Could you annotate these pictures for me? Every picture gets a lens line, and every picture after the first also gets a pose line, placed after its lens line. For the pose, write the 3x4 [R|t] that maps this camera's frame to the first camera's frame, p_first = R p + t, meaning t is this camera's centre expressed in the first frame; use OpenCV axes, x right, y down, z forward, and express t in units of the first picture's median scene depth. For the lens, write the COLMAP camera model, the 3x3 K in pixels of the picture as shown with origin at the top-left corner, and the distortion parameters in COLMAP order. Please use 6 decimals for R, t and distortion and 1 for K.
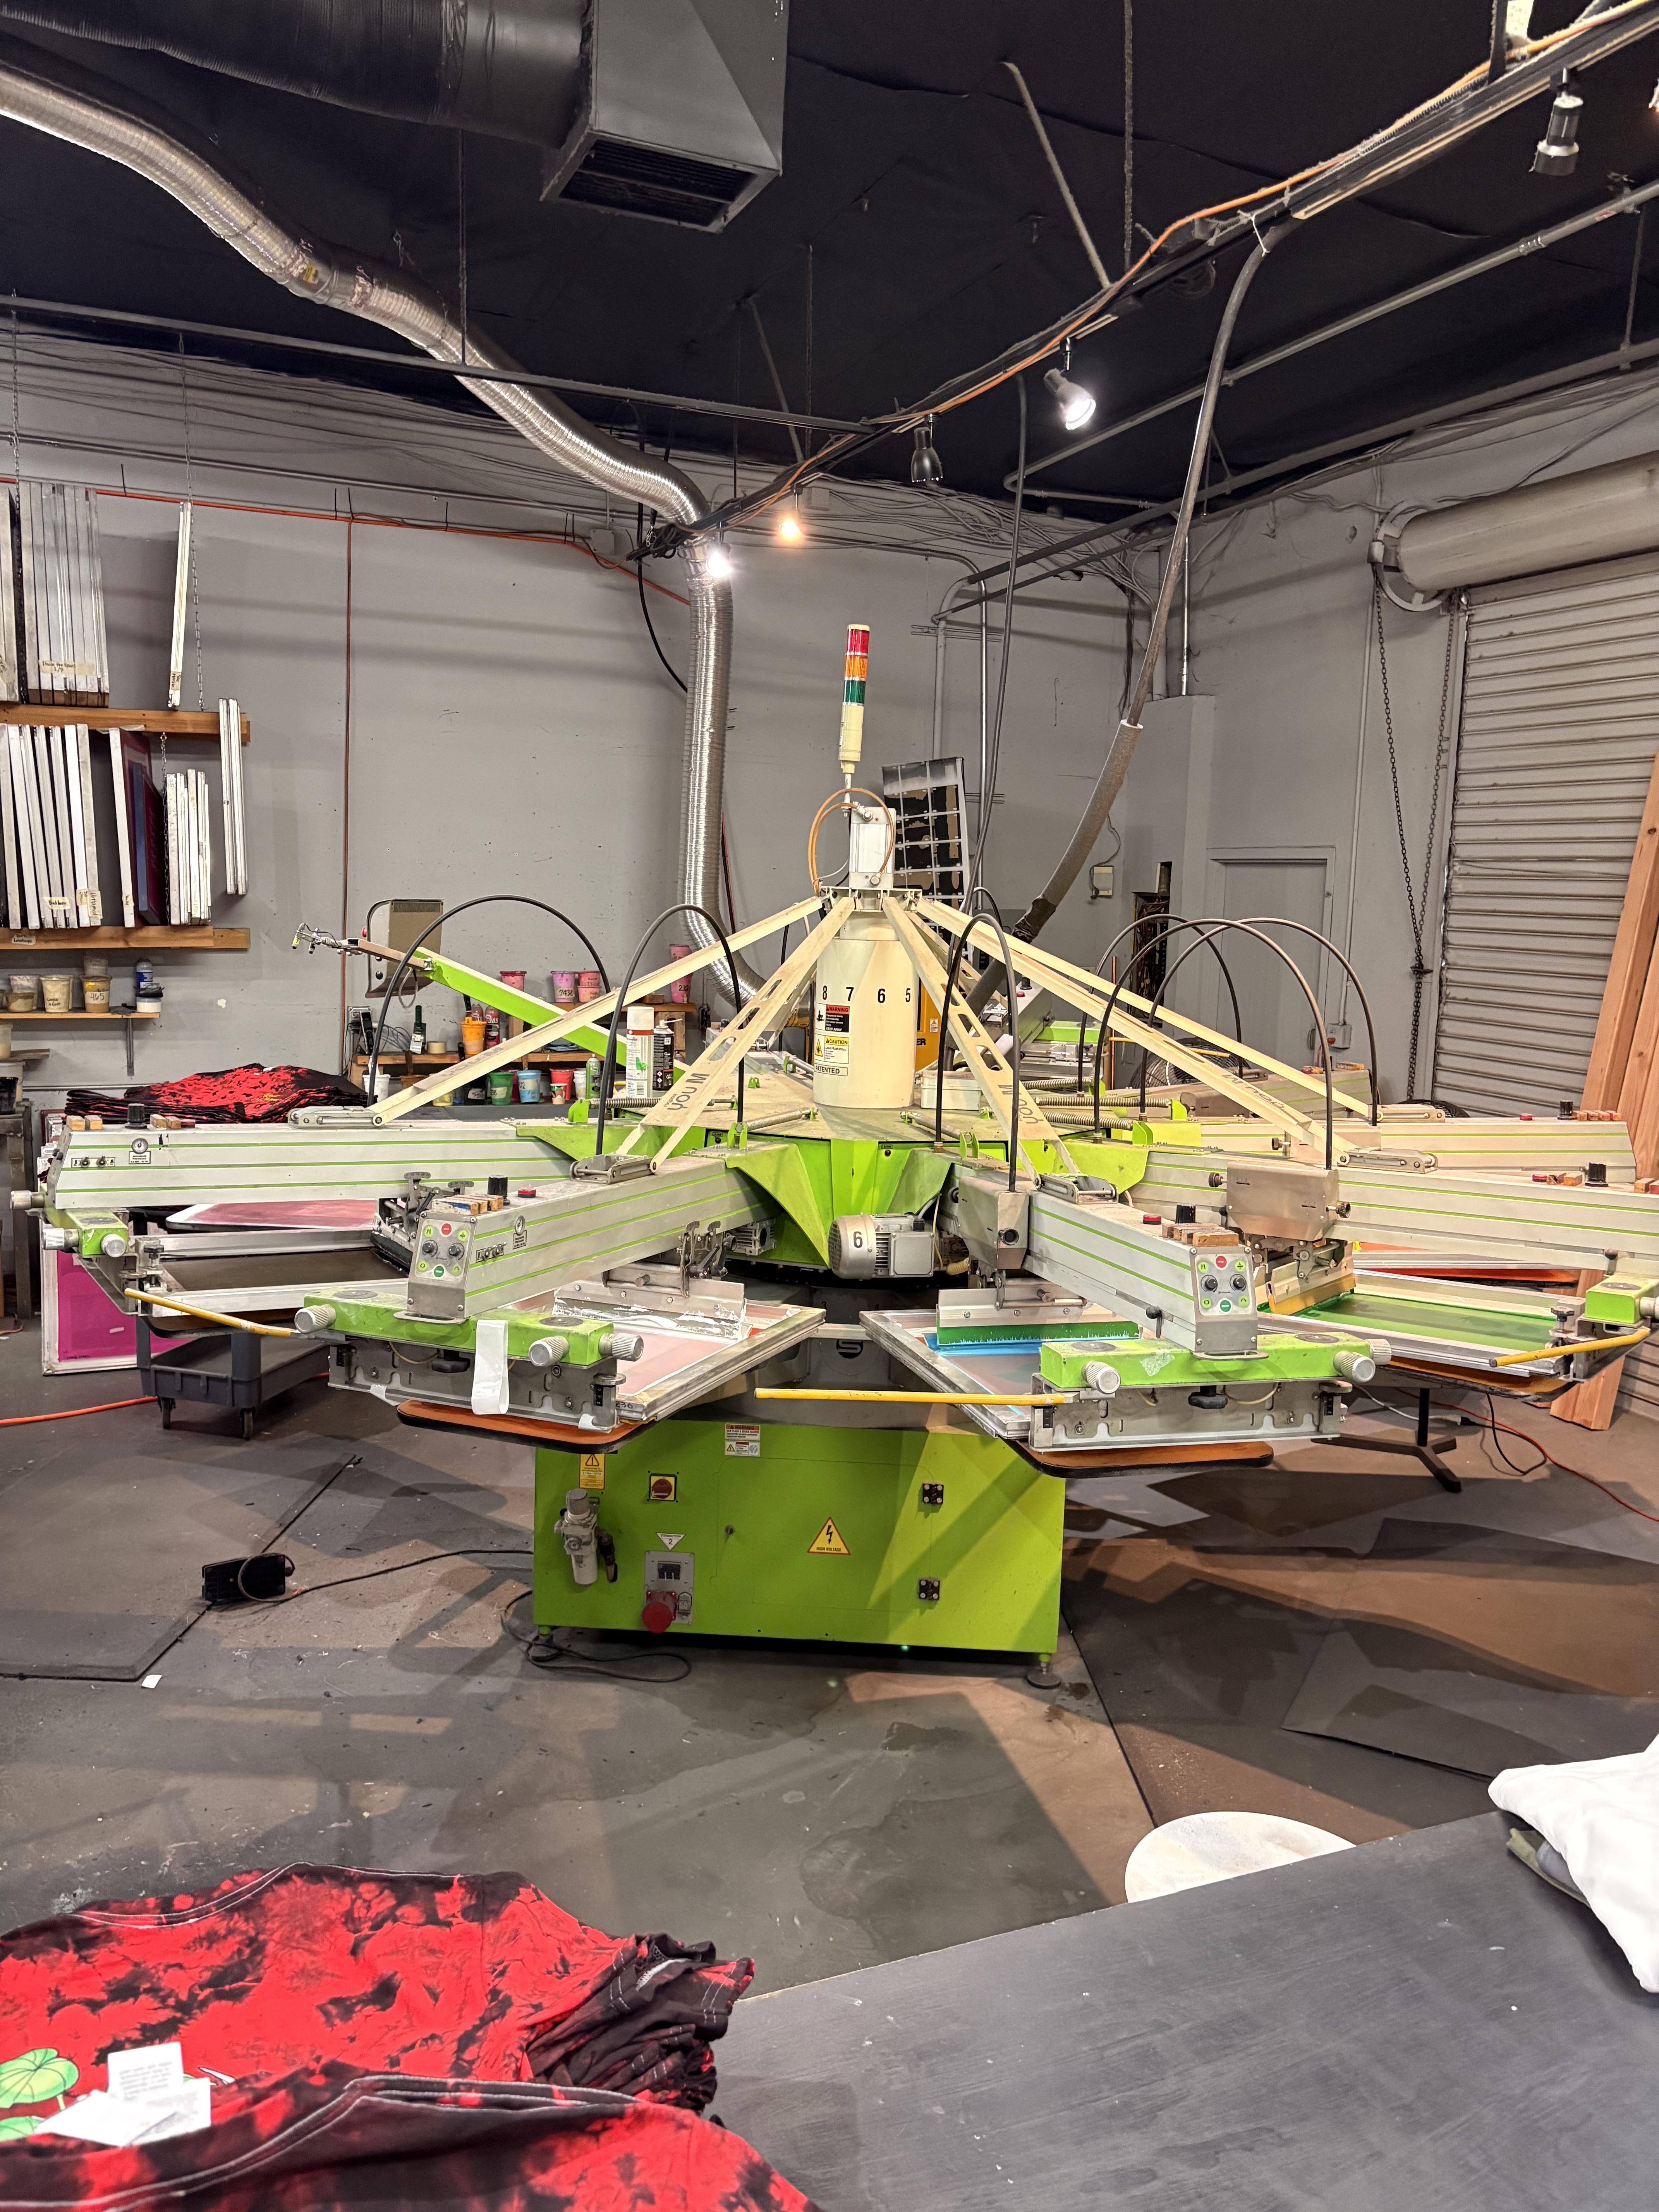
lens RADIAL K [[1698.8, 0, 829.5], [0, 1698.8, 1106.0], [0, 0, 1]] dist [0.002922, 0.004065]
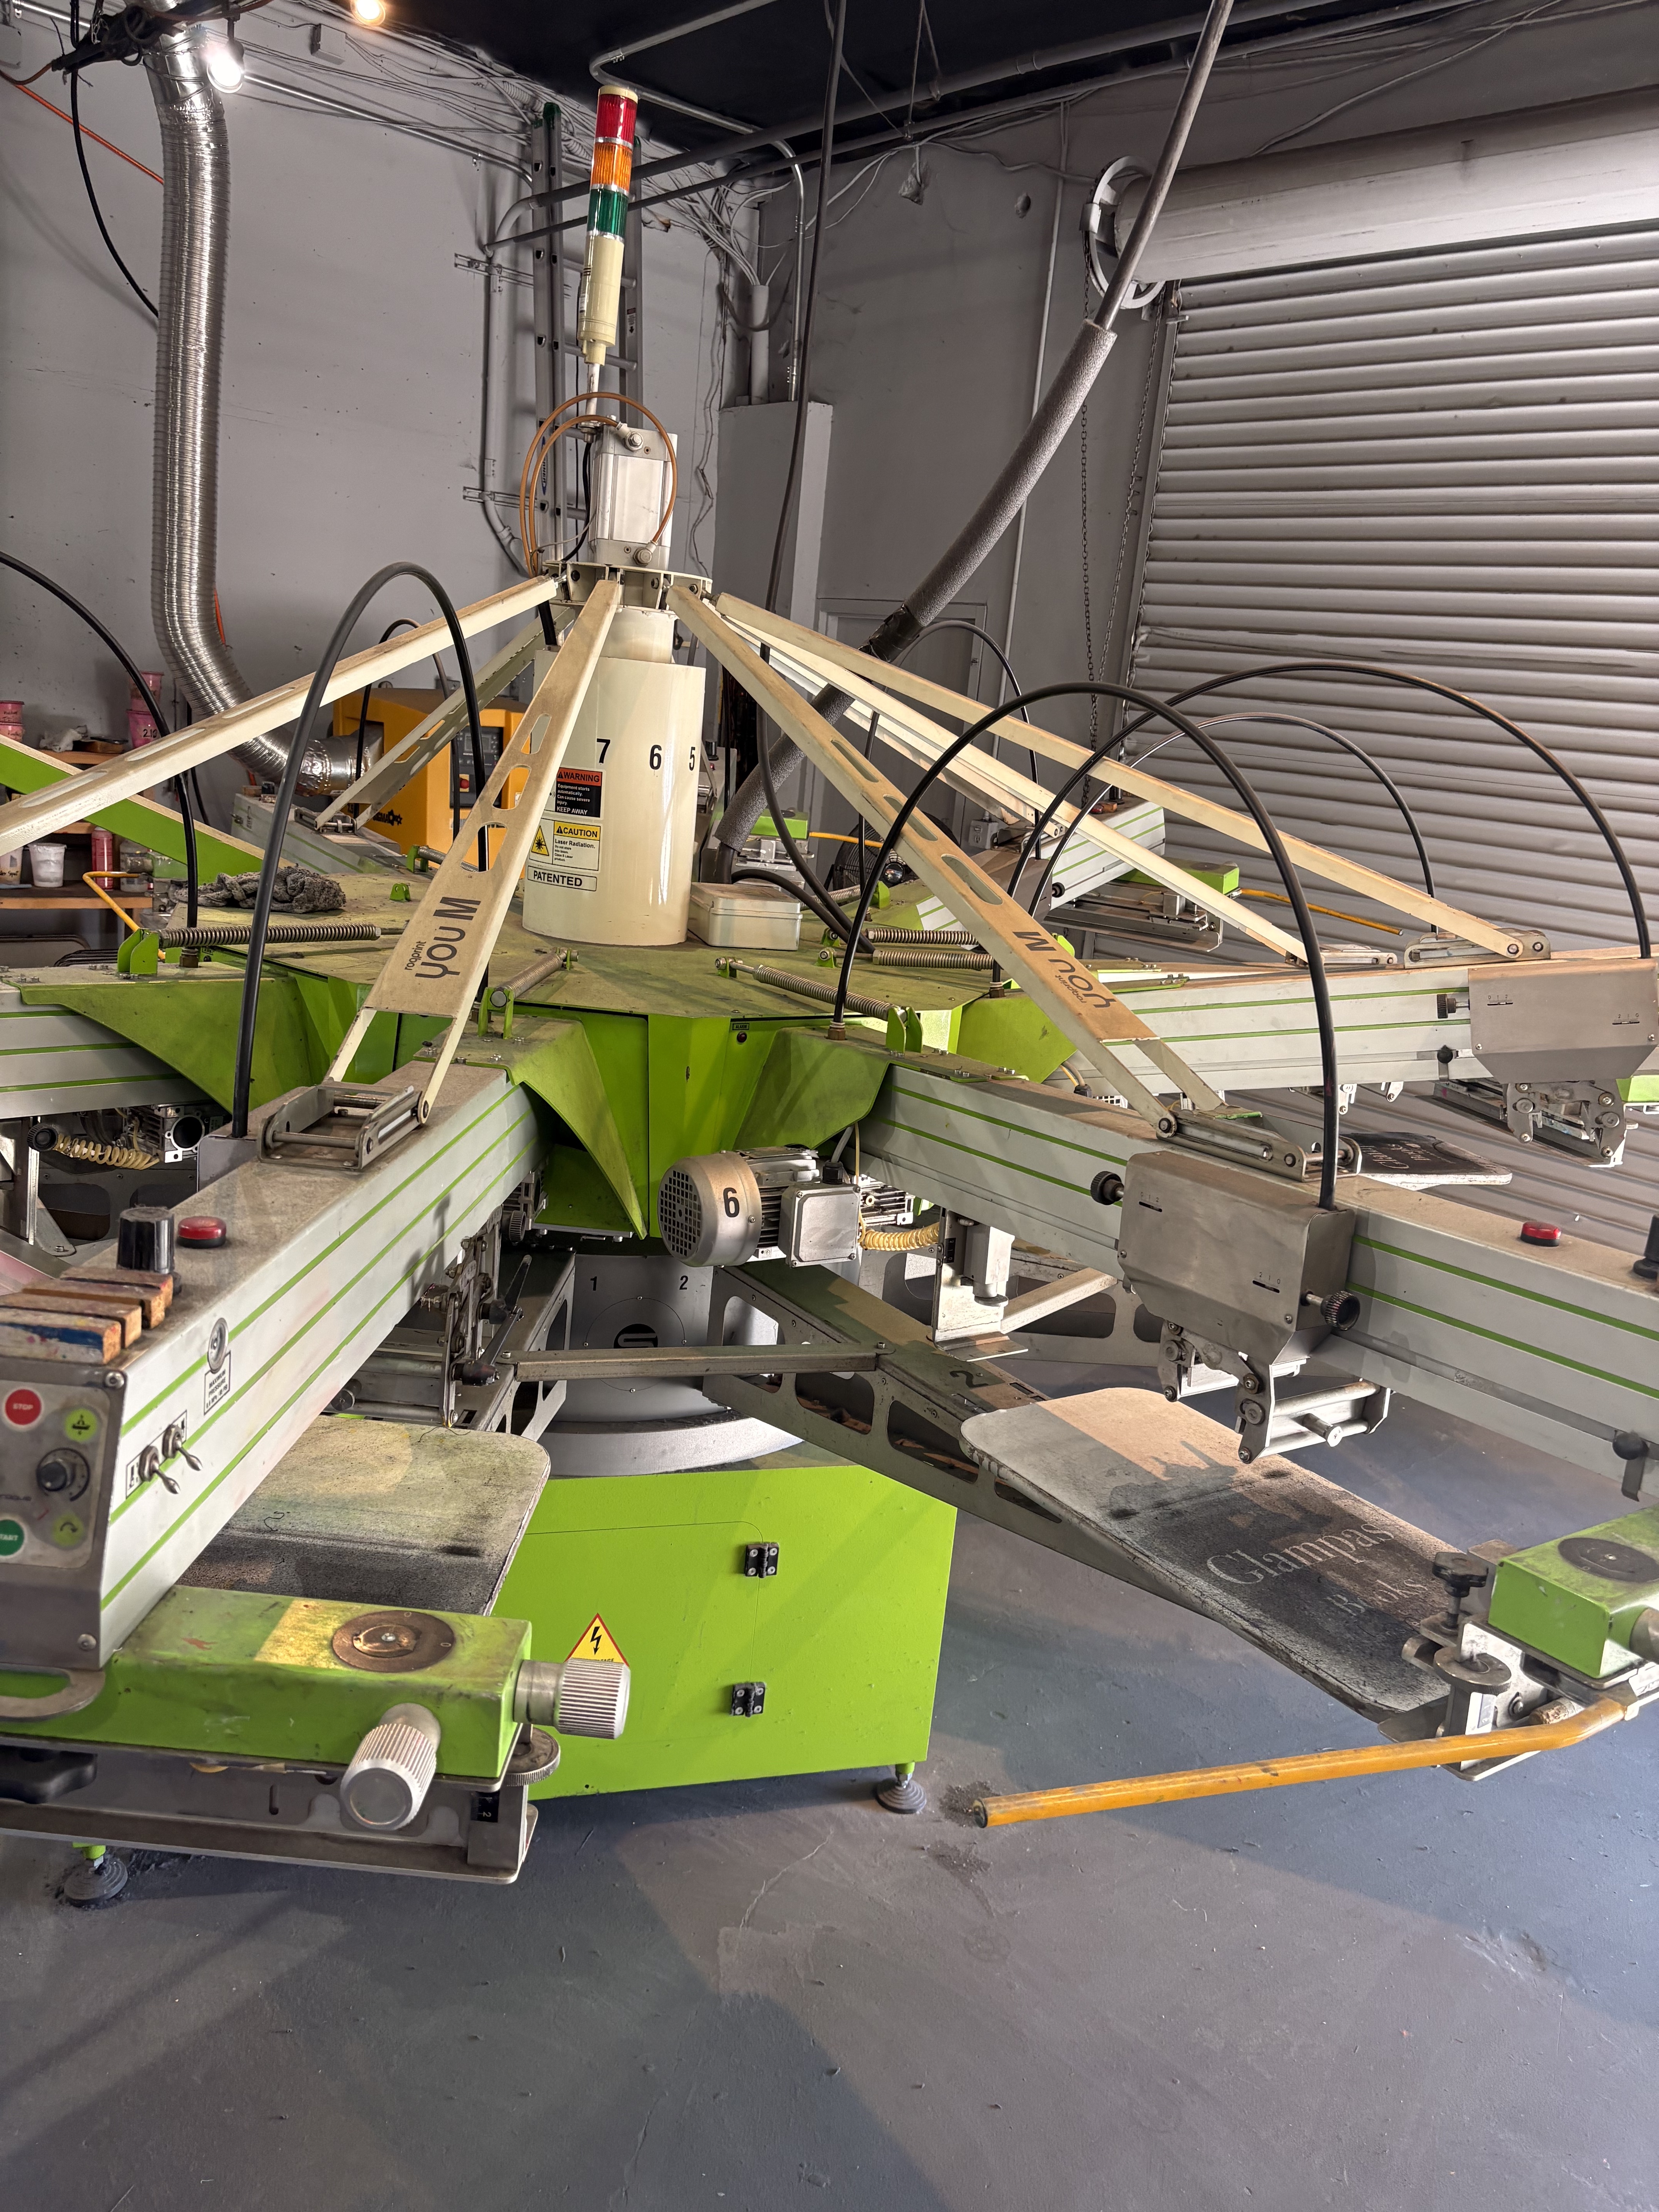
lens RADIAL K [[1698.8, 0, 829.5], [0, 1698.8, 1106.0], [0, 0, 1]] dist [0.002922, 0.004065]
pose [[0.942620, -0.023469, 0.333040, -0.121124], [-0.020787, 0.991465, 0.128703, -0.022045], [-0.333219, -0.128241, 0.934088, 0.416927]]
